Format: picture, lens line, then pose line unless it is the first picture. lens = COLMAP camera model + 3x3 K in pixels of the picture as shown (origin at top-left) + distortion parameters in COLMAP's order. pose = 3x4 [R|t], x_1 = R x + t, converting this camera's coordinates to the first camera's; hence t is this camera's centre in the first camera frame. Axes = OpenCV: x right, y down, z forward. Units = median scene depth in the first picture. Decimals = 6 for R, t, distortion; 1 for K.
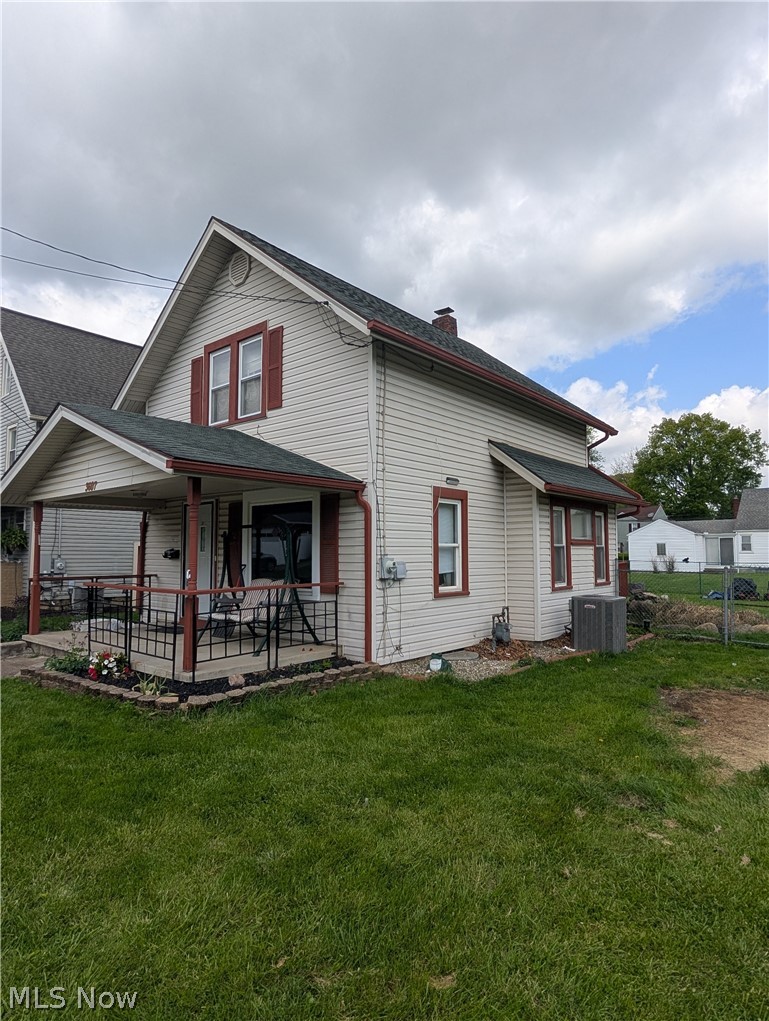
lens RADIAL K [[595.7, 0, 384.5], [0, 595.7, 510.5], [0, 0, 1]] dist [-0.010031, 0.000312]
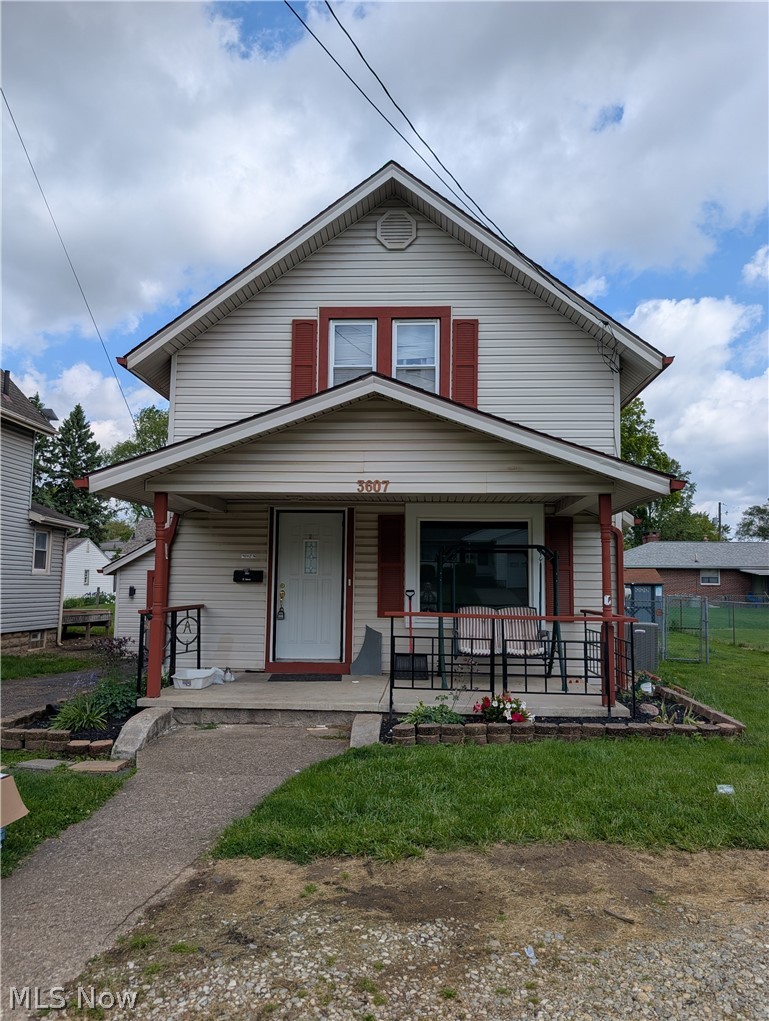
lens RADIAL K [[737.9, 0, 392.6], [0, 737.9, 516.4], [0, 0, 1]] dist [0.006779, -0.003550]
pose [[0.788186, 0.066983, 0.611781, -0.849034], [-0.056855, 0.997734, -0.035991, 0.025046], [-0.612805, -0.006415, 0.790208, 0.193520]]
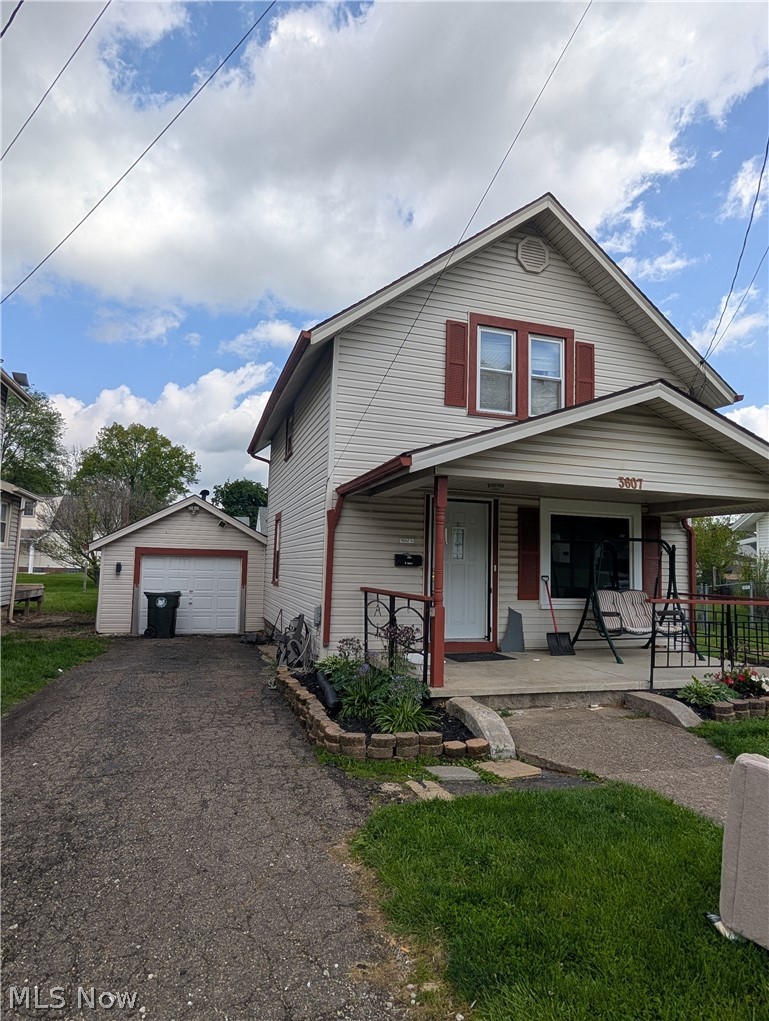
lens RADIAL K [[595.7, 0, 384.5], [0, 595.7, 510.5], [0, 0, 1]] dist [-0.010031, 0.000312]
pose [[0.529573, 0.096368, 0.842773, -1.110653], [-0.091017, 0.994245, -0.056497, 0.061547], [-0.843367, -0.046787, 0.535296, 0.682794]]
